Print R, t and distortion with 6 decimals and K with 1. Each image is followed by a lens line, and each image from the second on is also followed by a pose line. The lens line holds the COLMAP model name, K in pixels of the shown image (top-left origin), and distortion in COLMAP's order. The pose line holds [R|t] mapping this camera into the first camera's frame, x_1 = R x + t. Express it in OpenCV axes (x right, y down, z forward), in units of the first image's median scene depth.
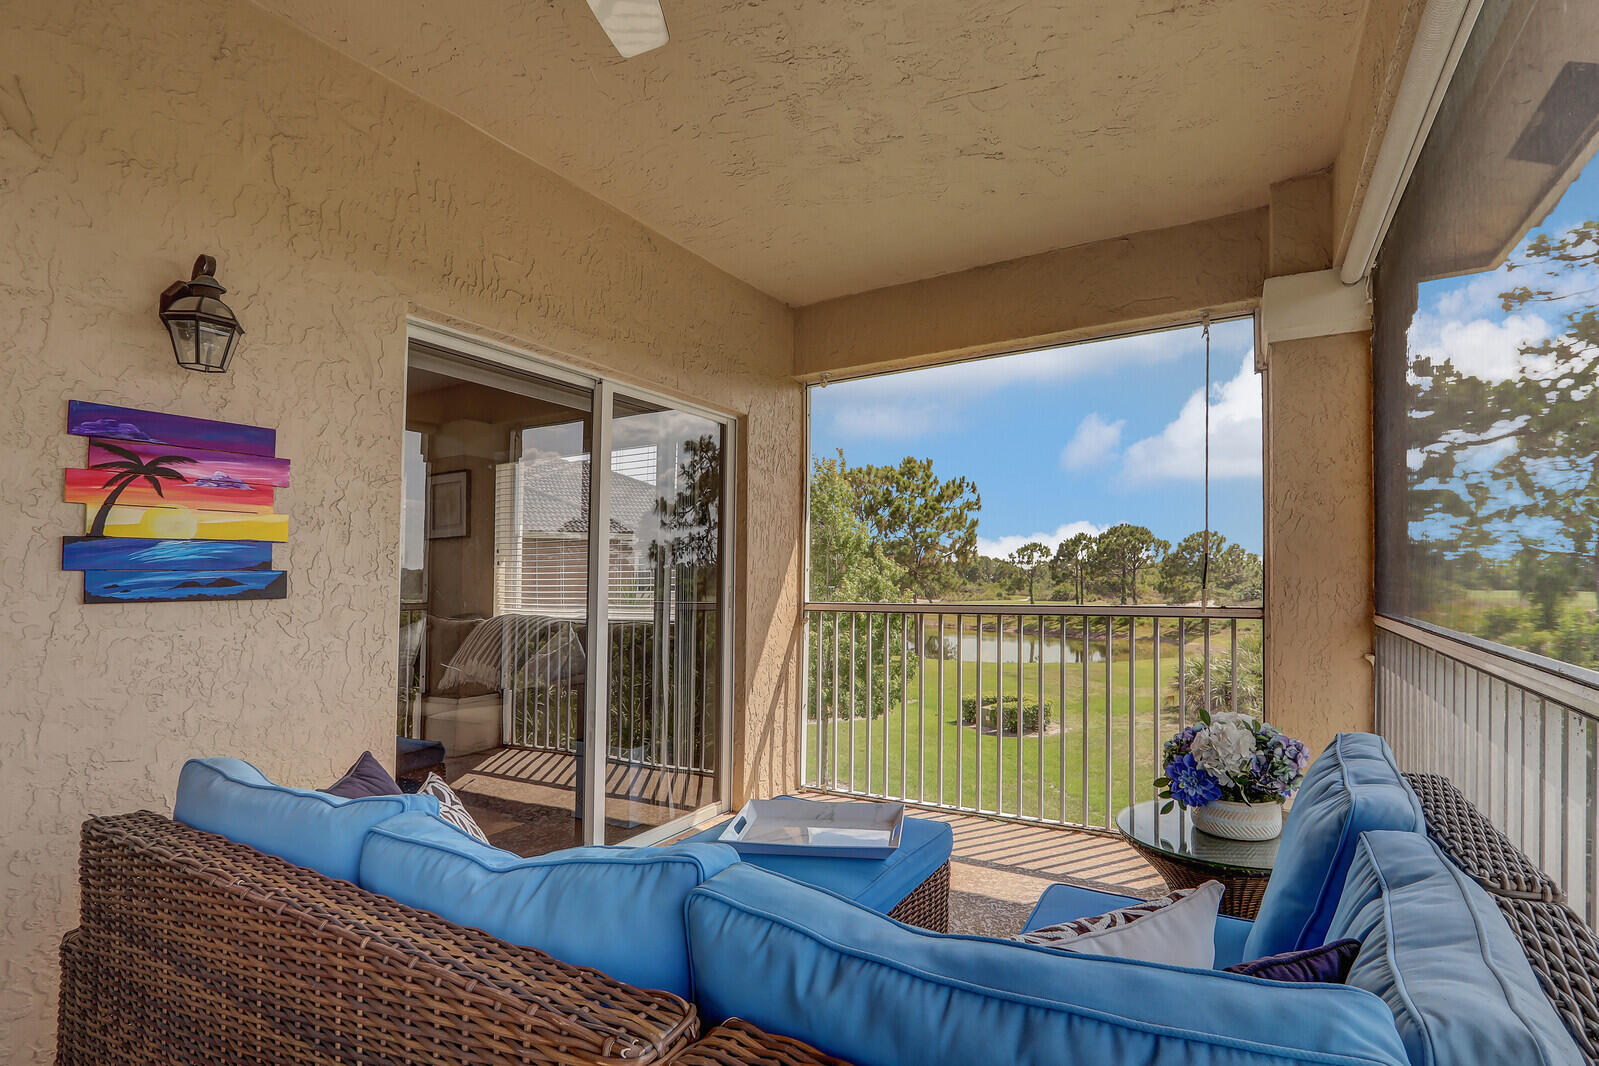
lens RADIAL K [[754.1, 0, 843.5], [0, 754.1, 556.0], [0, 0, 1]] dist [-0.001266, 0.000036]
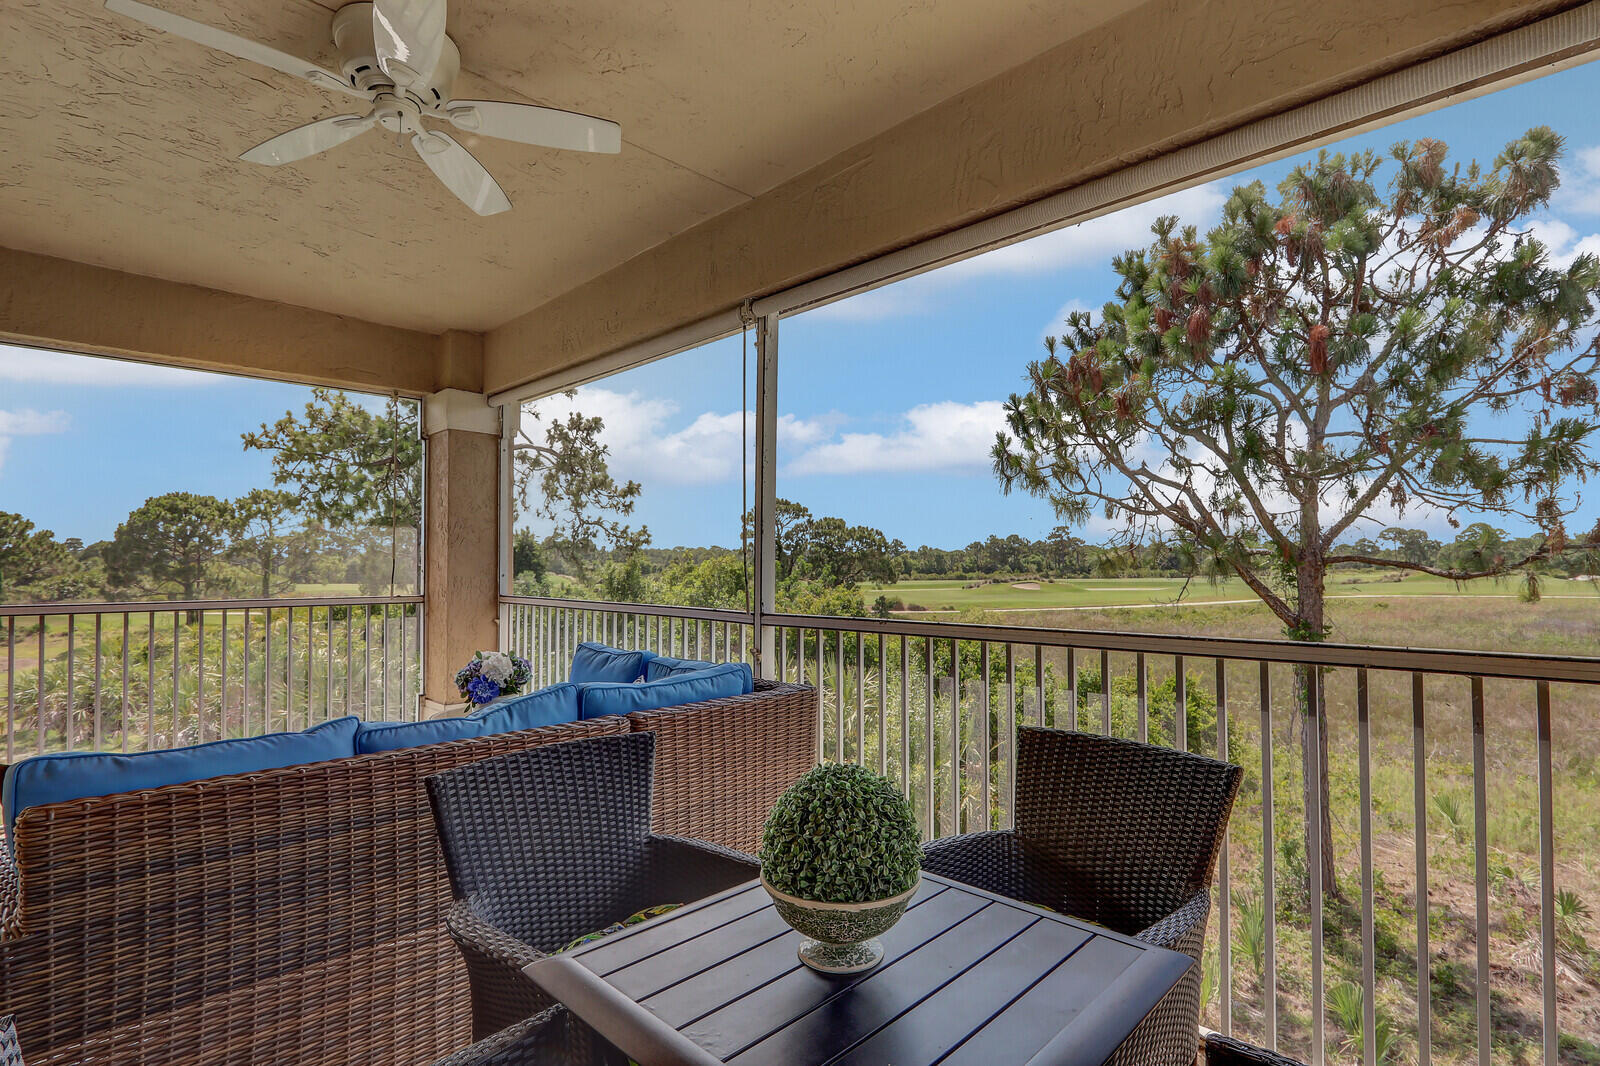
lens RADIAL K [[747.1, 0, 798.4], [0, 747.1, 543.5], [0, 0, 1]] dist [-0.015816, 0.000411]
pose [[0.274136, 0.036683, 0.960991, -0.575670], [-0.026960, 0.999173, -0.030449, -0.009341], [-0.961313, -0.017561, 0.274899, -0.114989]]
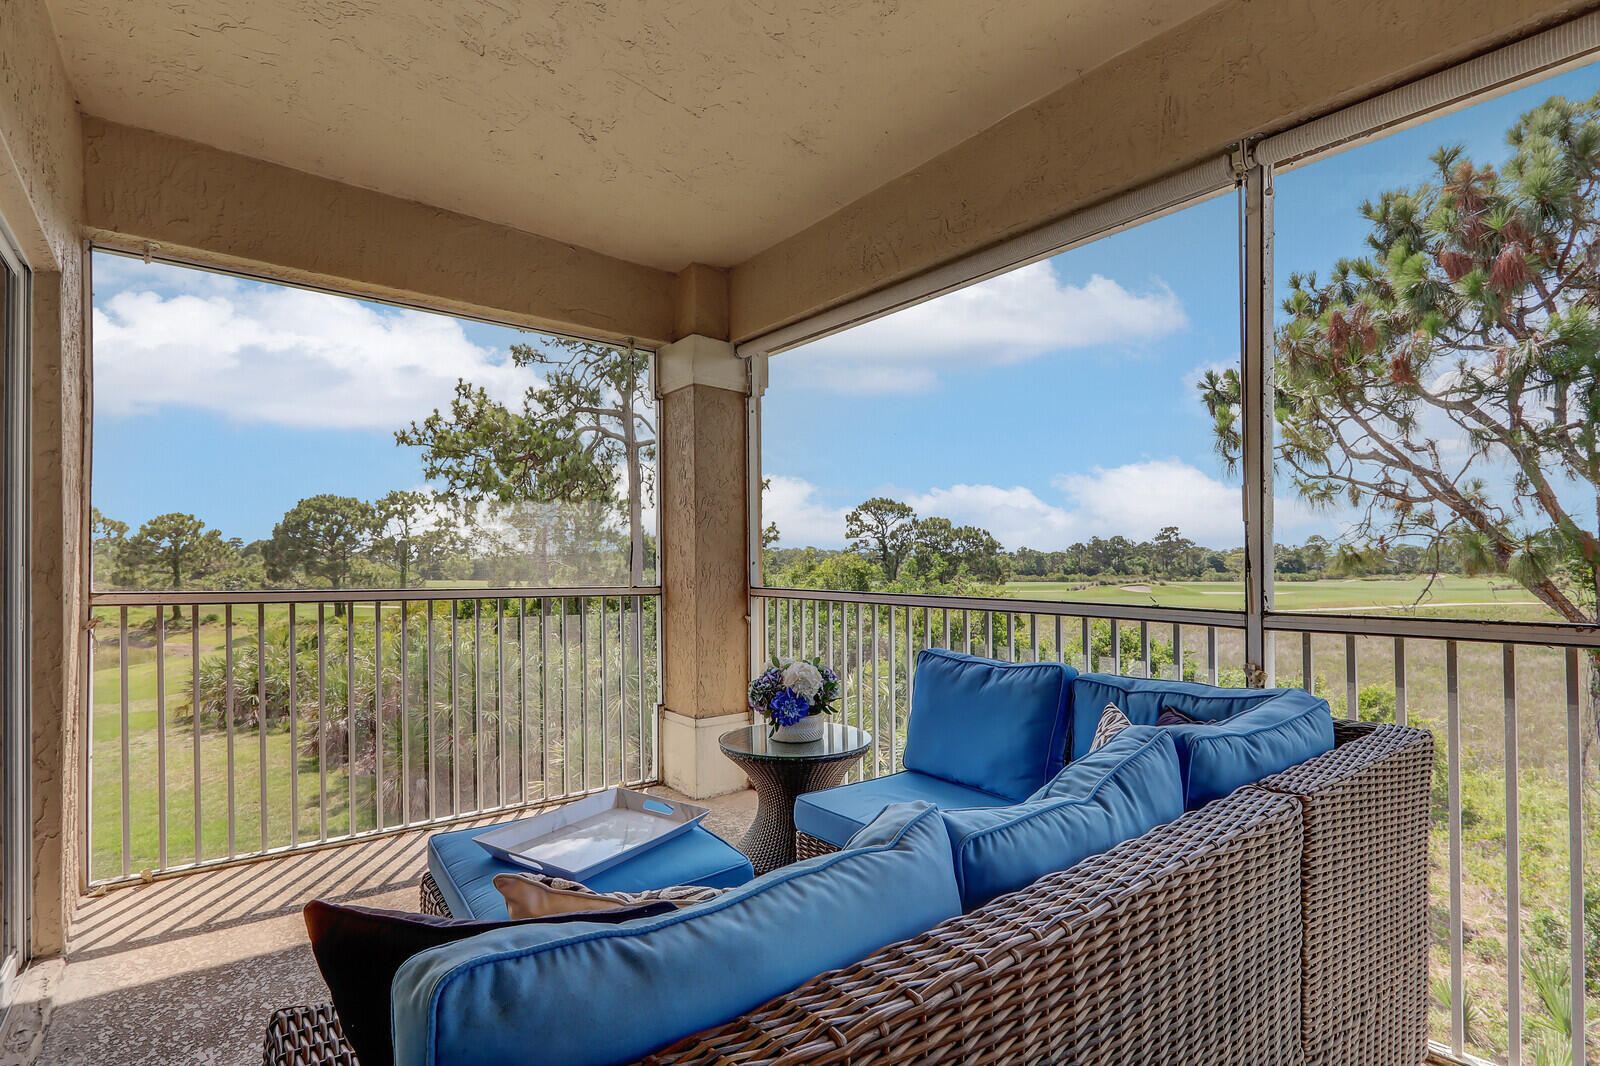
lens RADIAL K [[740.3, 0, 805.6], [0, 740.3, 558.3], [0, 0, 1]] dist [-0.018647, -0.000140]
pose [[0.383720, 0.020000, 0.923233, -0.423415], [-0.033319, 0.999414, -0.007802, 0.019352], [-0.922848, -0.027767, 0.384162, 0.250134]]
